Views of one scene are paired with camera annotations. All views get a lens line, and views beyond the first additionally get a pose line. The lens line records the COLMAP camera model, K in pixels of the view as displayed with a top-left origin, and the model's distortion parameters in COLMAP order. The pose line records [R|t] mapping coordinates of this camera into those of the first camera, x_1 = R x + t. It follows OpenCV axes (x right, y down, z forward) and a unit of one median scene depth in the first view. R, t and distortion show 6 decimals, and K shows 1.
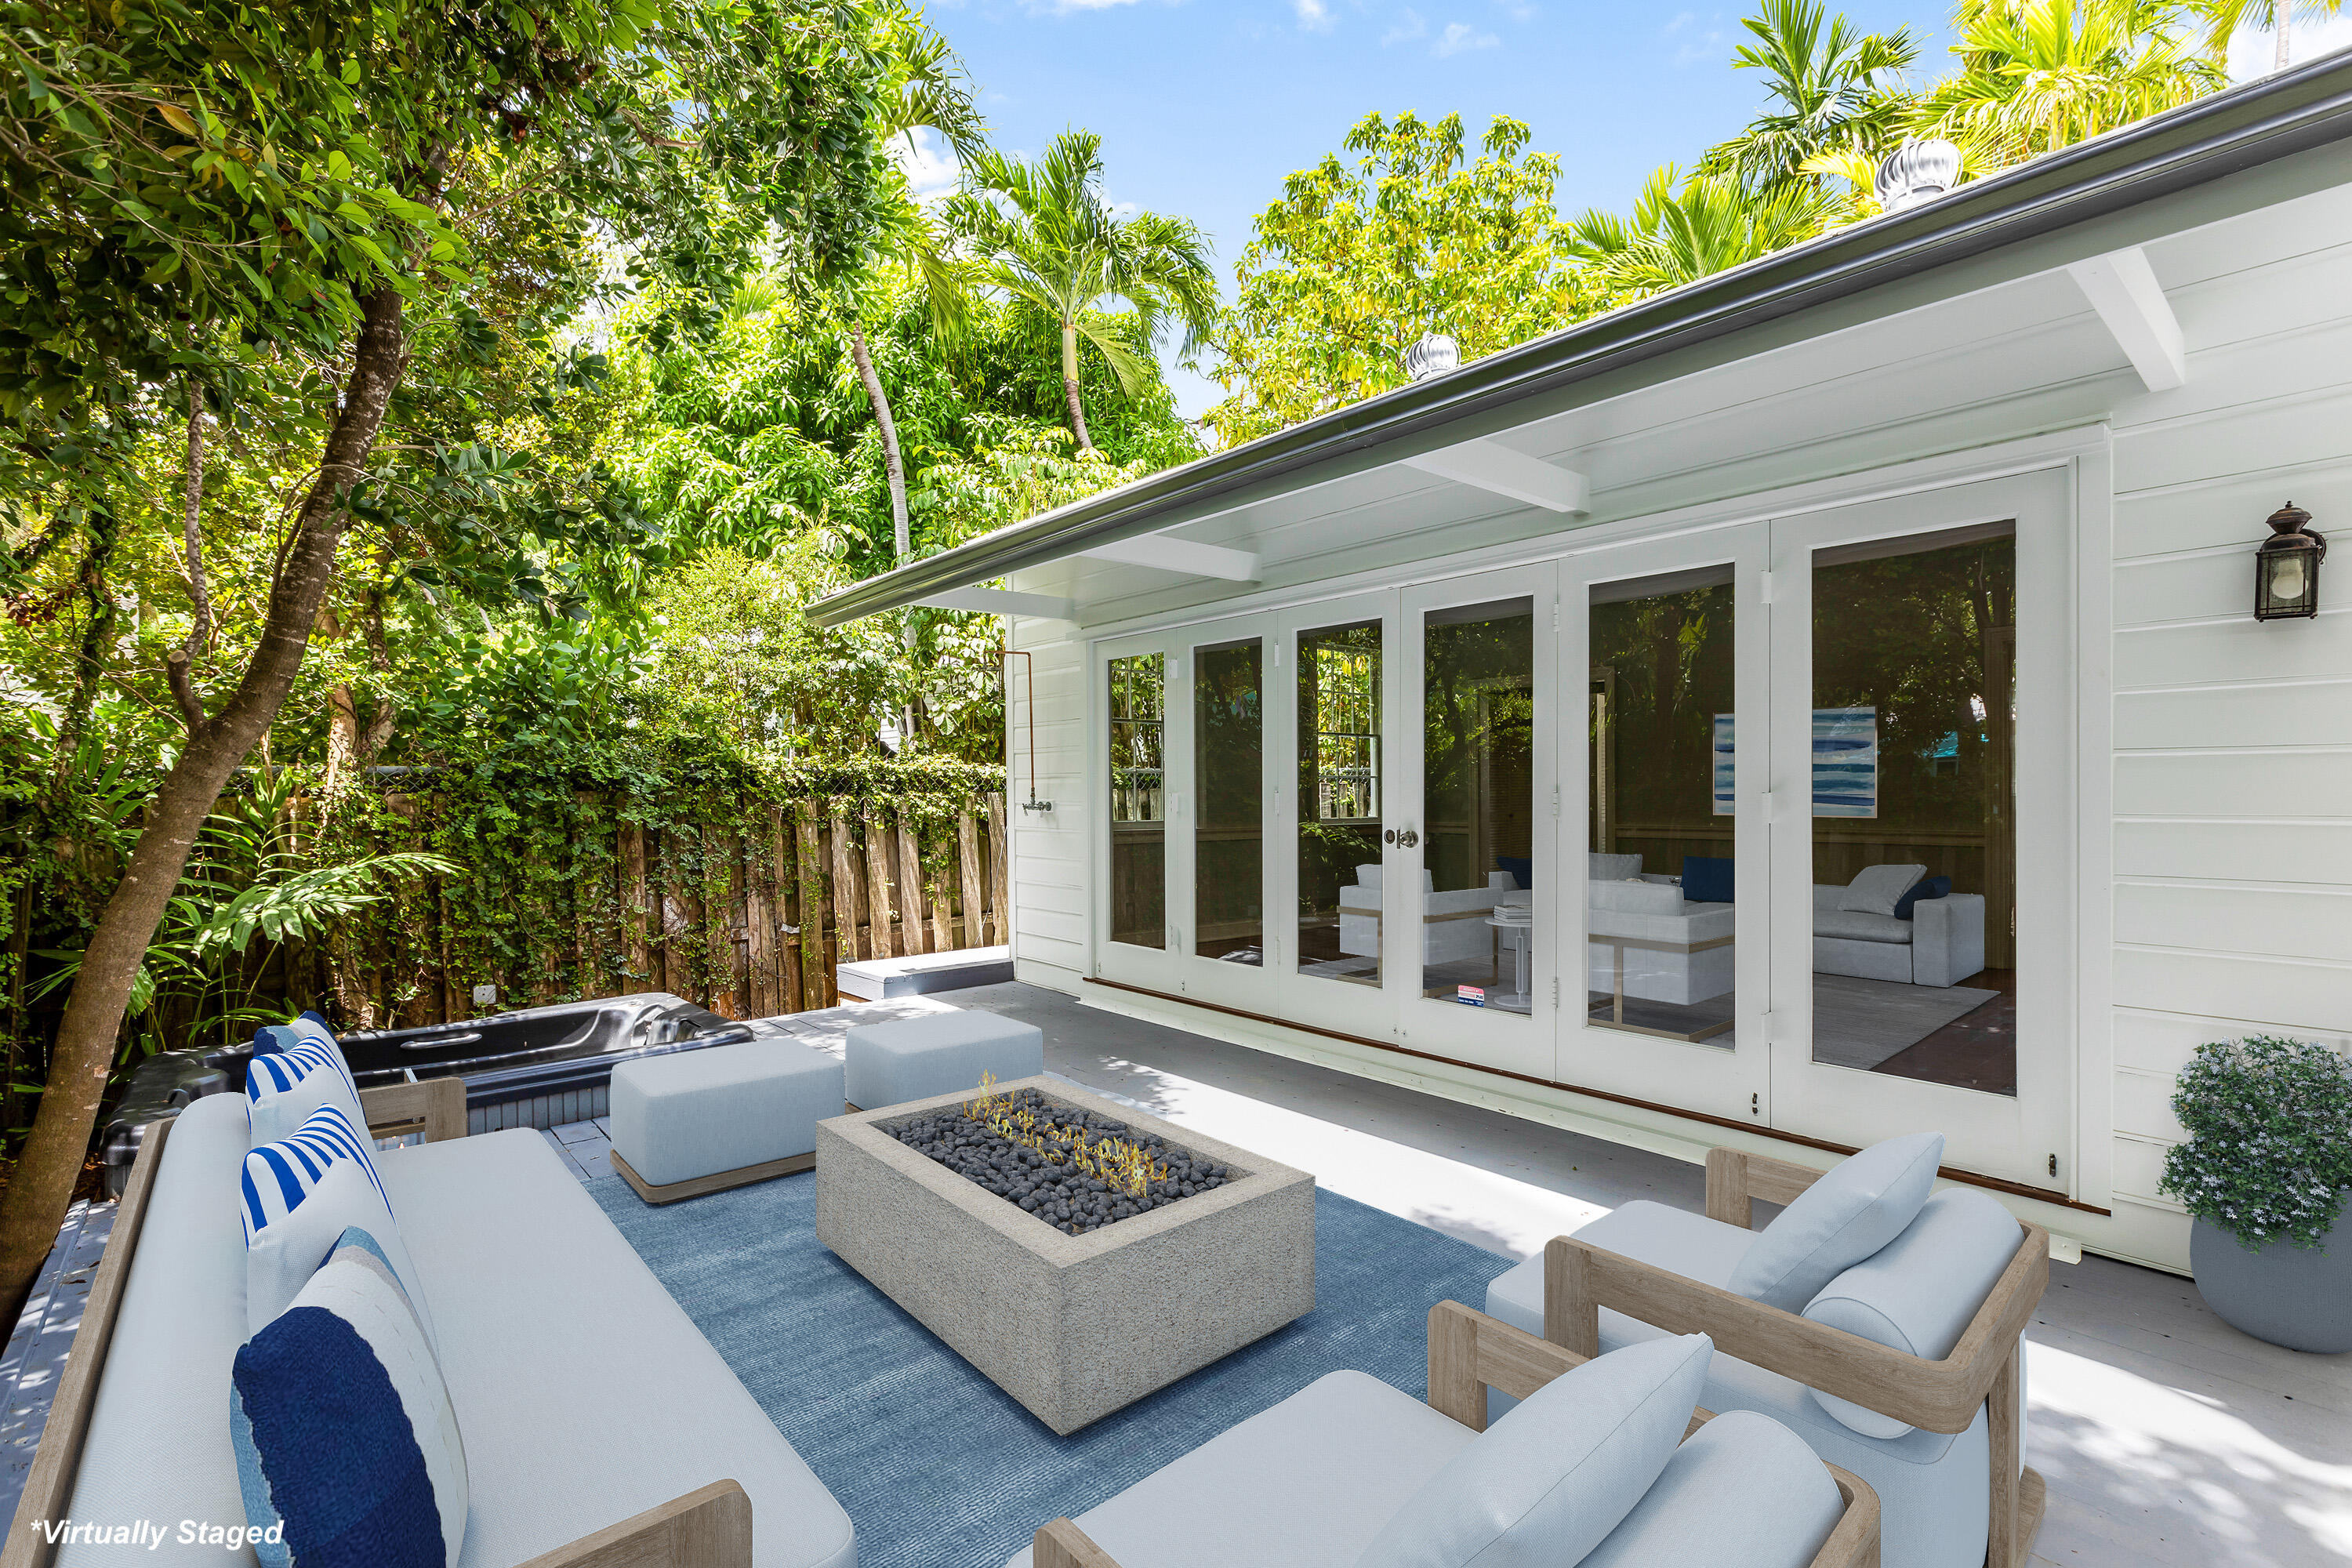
lens RADIAL K [[1064.4, 0, 1165.7], [0, 1064.4, 800.6], [0, 0, 1]] dist [0.003359, 0.000096]
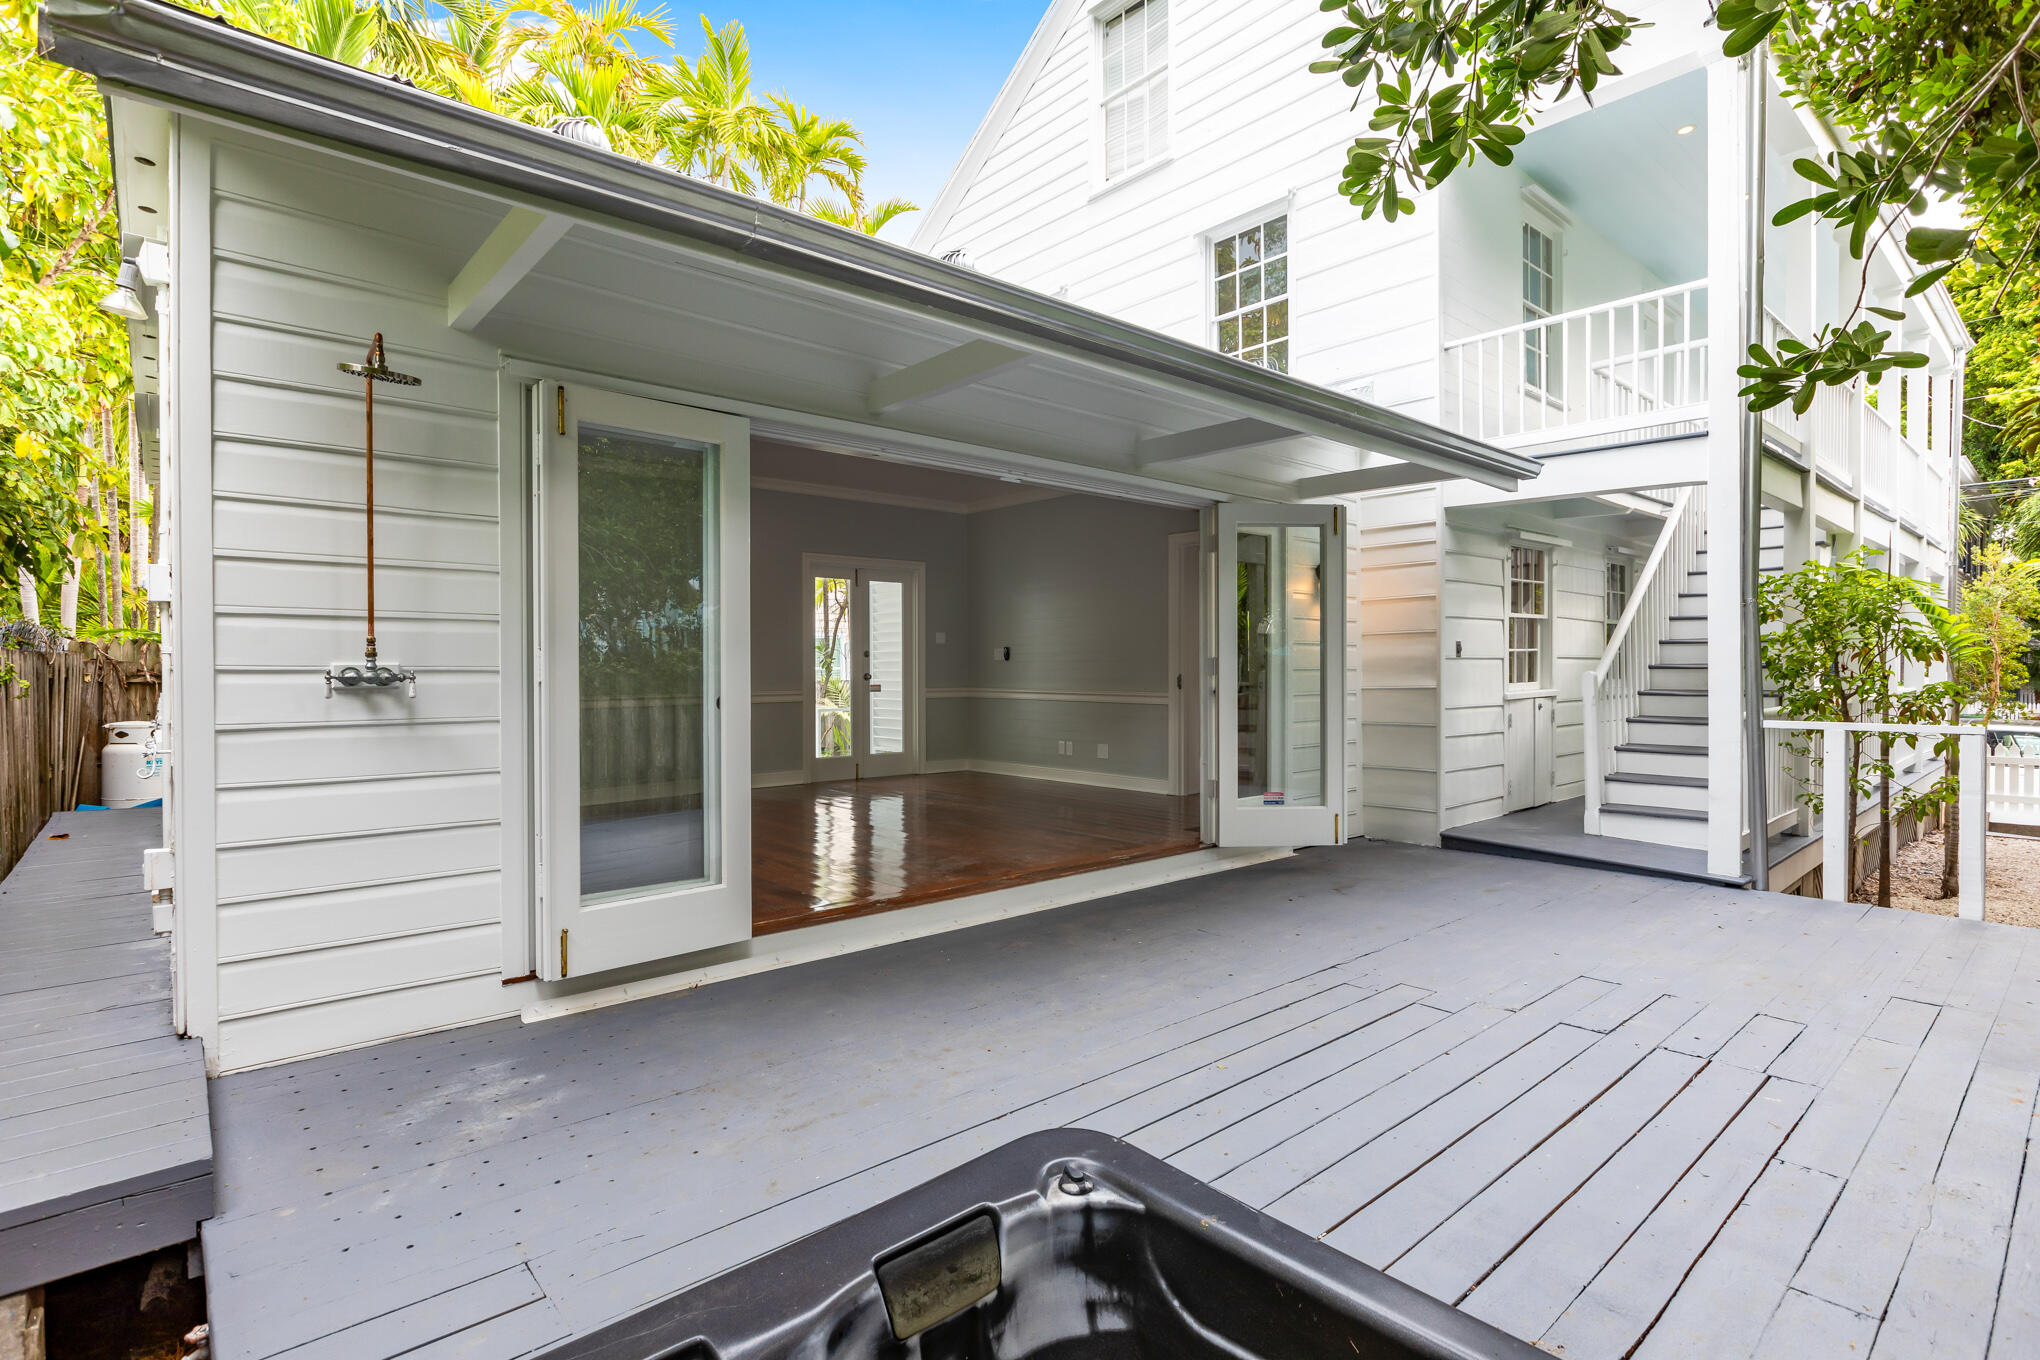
lens RADIAL K [[989.3, 0, 1019.0], [0, 989.3, 675.1], [0, 0, 1]] dist [-0.002579, -0.000049]
pose [[-0.014984, -0.005617, 0.999872, -0.517111], [0.011596, 0.999916, 0.005791, 0.005015], [-0.999820, 0.011681, -0.014918, 0.633106]]
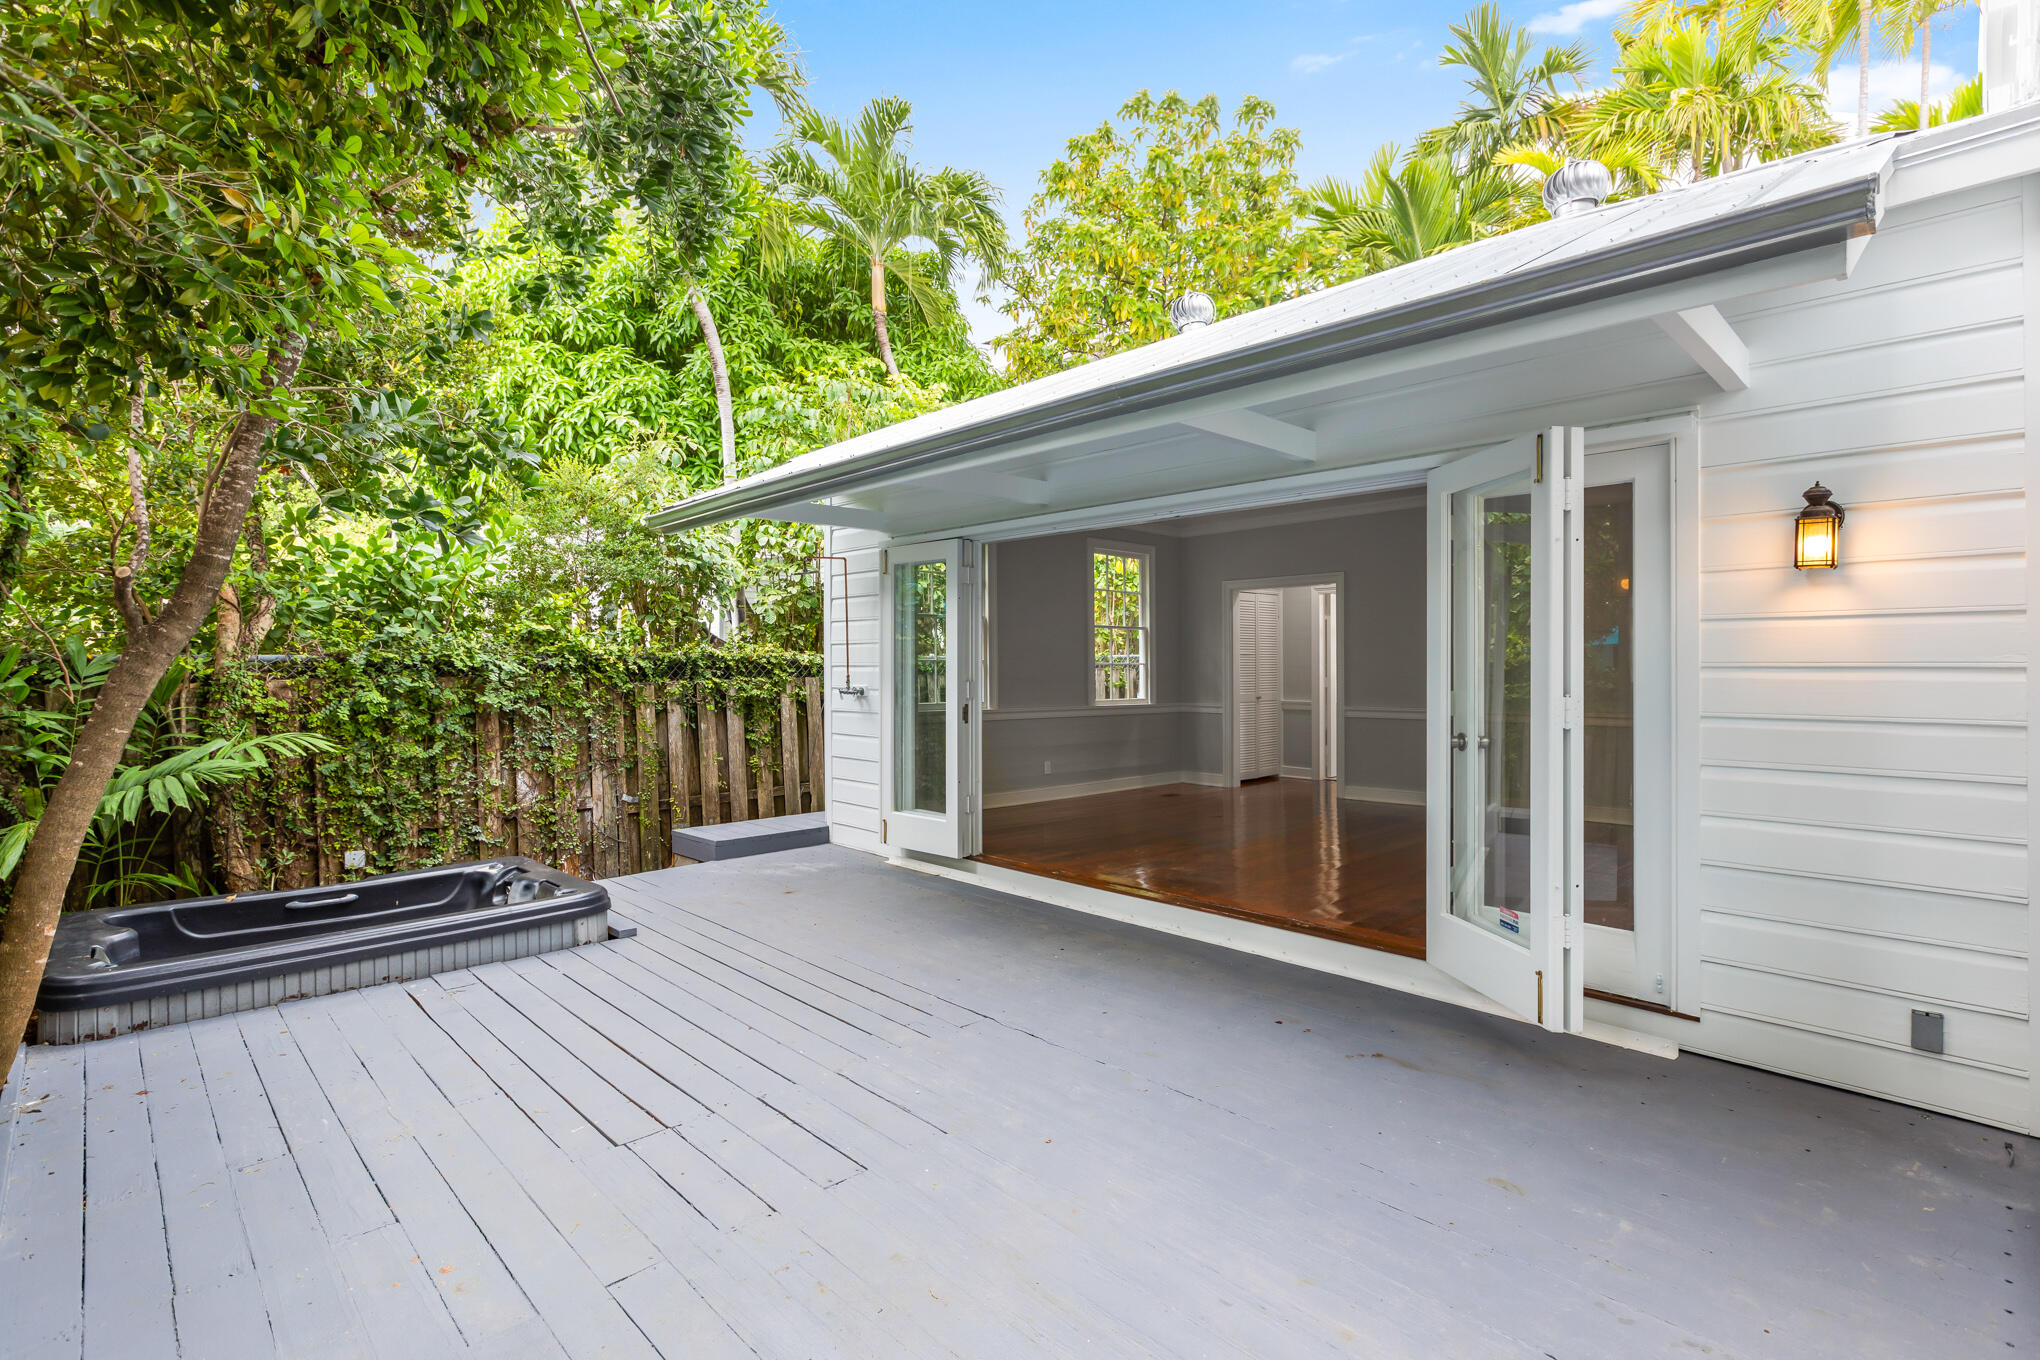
lens RADIAL K [[959.1, 0, 1022.6], [0, 959.1, 662.8], [0, 0, 1]] dist [-0.003681, -0.001830]
pose [[0.997611, 0.005464, 0.068867, -0.007425], [-0.004548, 0.999899, -0.013445, -0.010360], [-0.068933, 0.013100, 0.997535, -0.039813]]
